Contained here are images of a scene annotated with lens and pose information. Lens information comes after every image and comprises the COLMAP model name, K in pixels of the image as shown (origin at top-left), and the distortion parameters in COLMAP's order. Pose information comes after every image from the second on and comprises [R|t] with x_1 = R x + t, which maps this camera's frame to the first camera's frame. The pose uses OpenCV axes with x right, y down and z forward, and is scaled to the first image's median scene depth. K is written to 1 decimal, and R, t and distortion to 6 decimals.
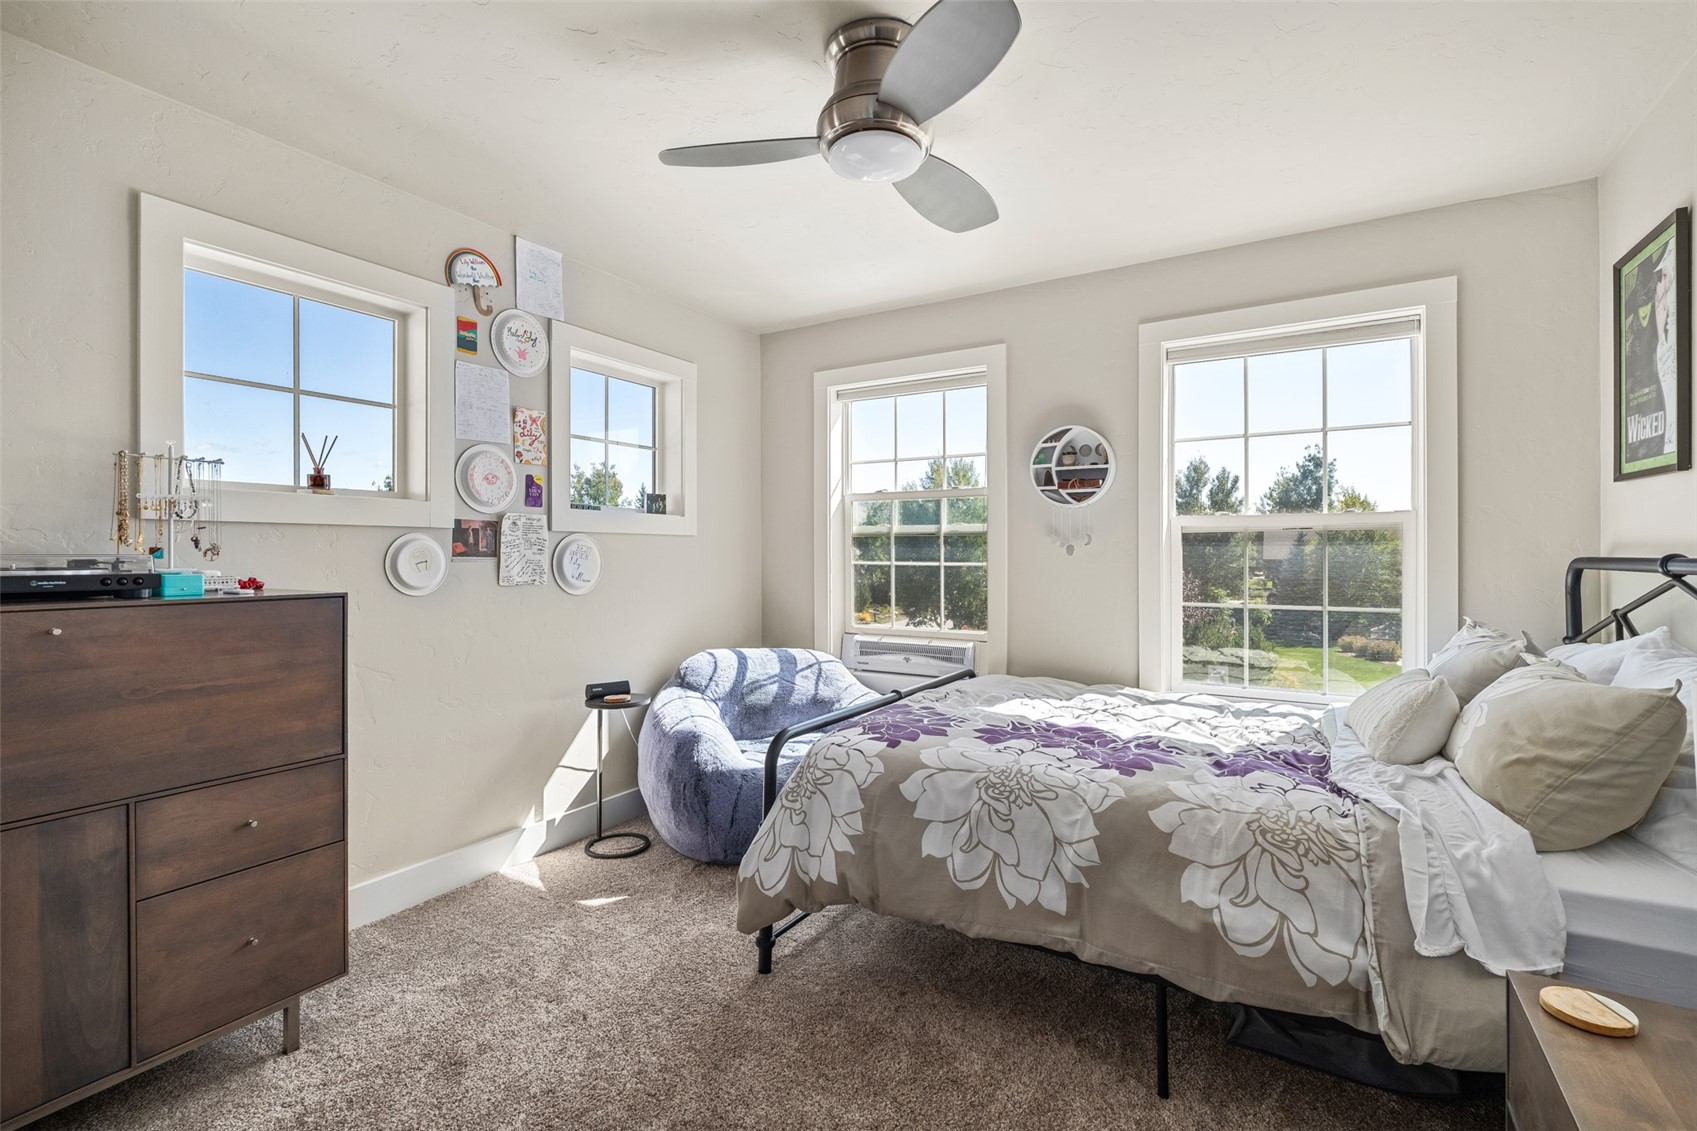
lens RADIAL K [[761.9, 0, 833.6], [0, 761.9, 552.6], [0, 0, 1]] dist [-0.015105, 0.002310]
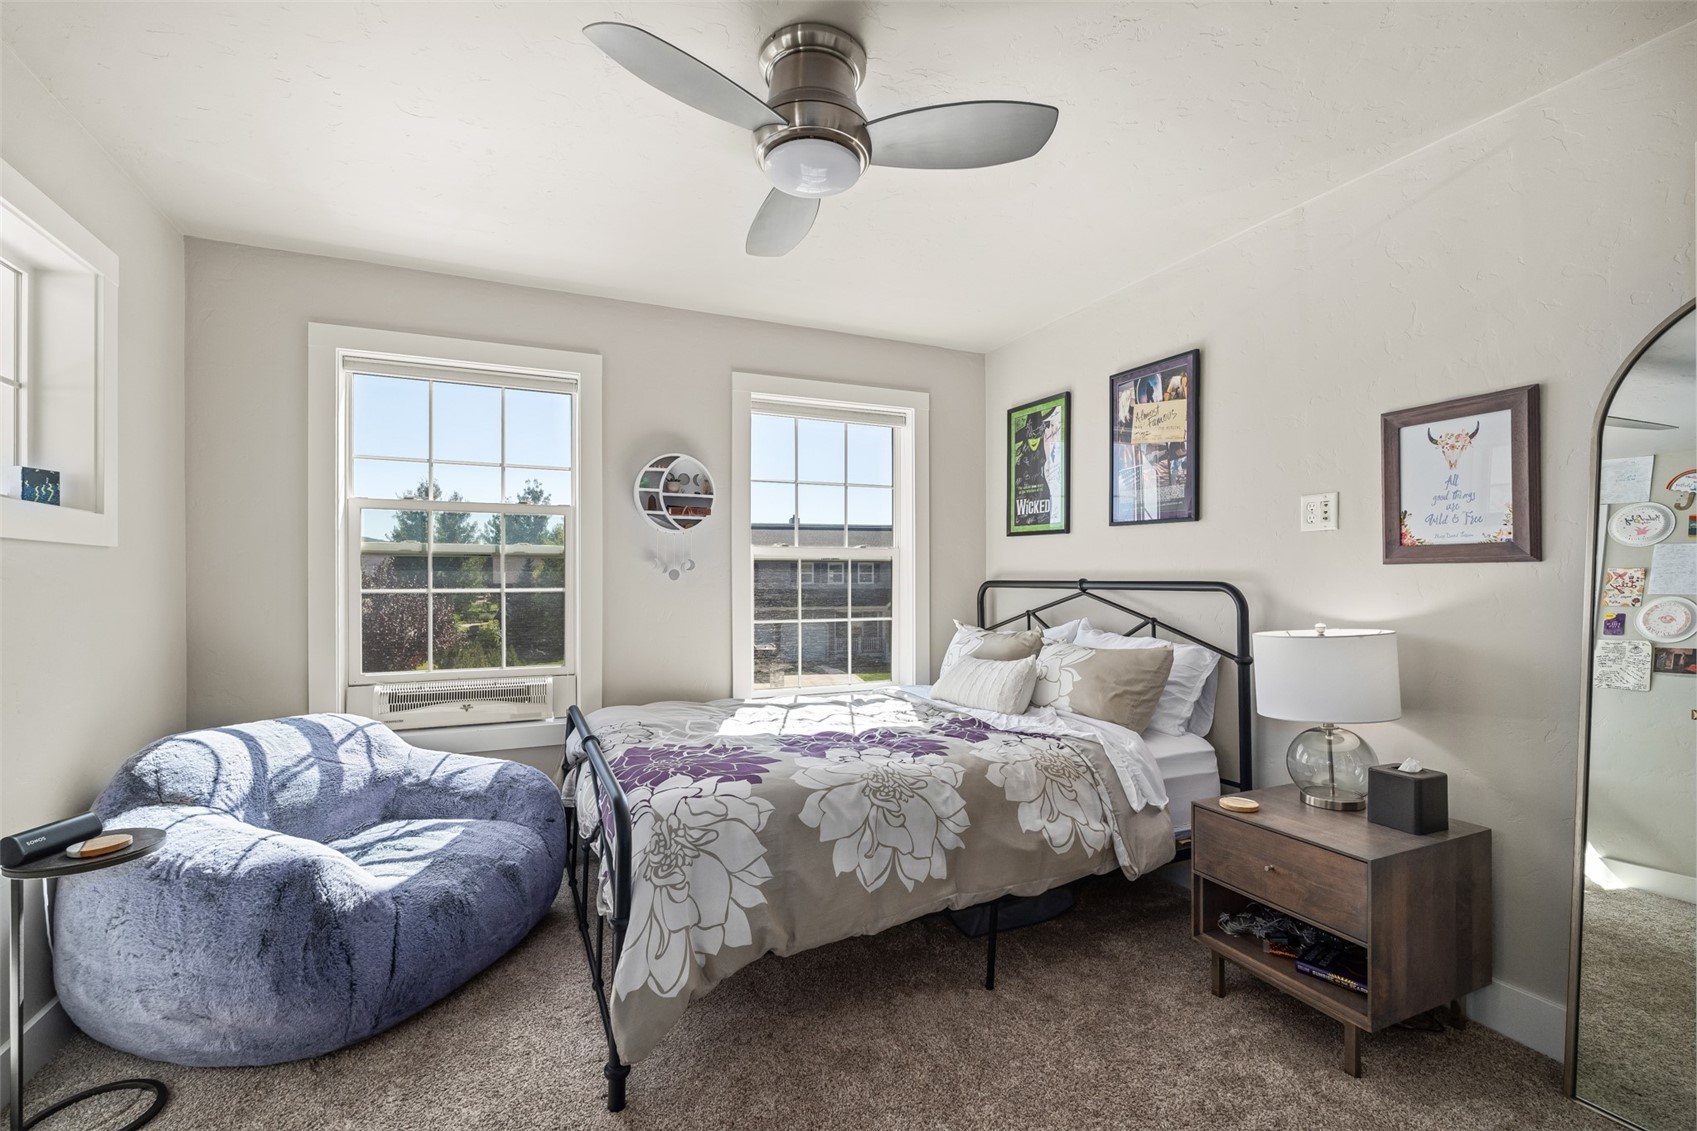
lens RADIAL K [[761.9, 0, 837.8], [0, 761.9, 573.2], [0, 0, 1]] dist [-0.015105, 0.002310]
pose [[0.547249, 0.005923, 0.836949, -0.632117], [-0.001752, 0.999981, -0.005931, 0.000179], [-0.836968, 0.001779, 0.547249, 0.379157]]
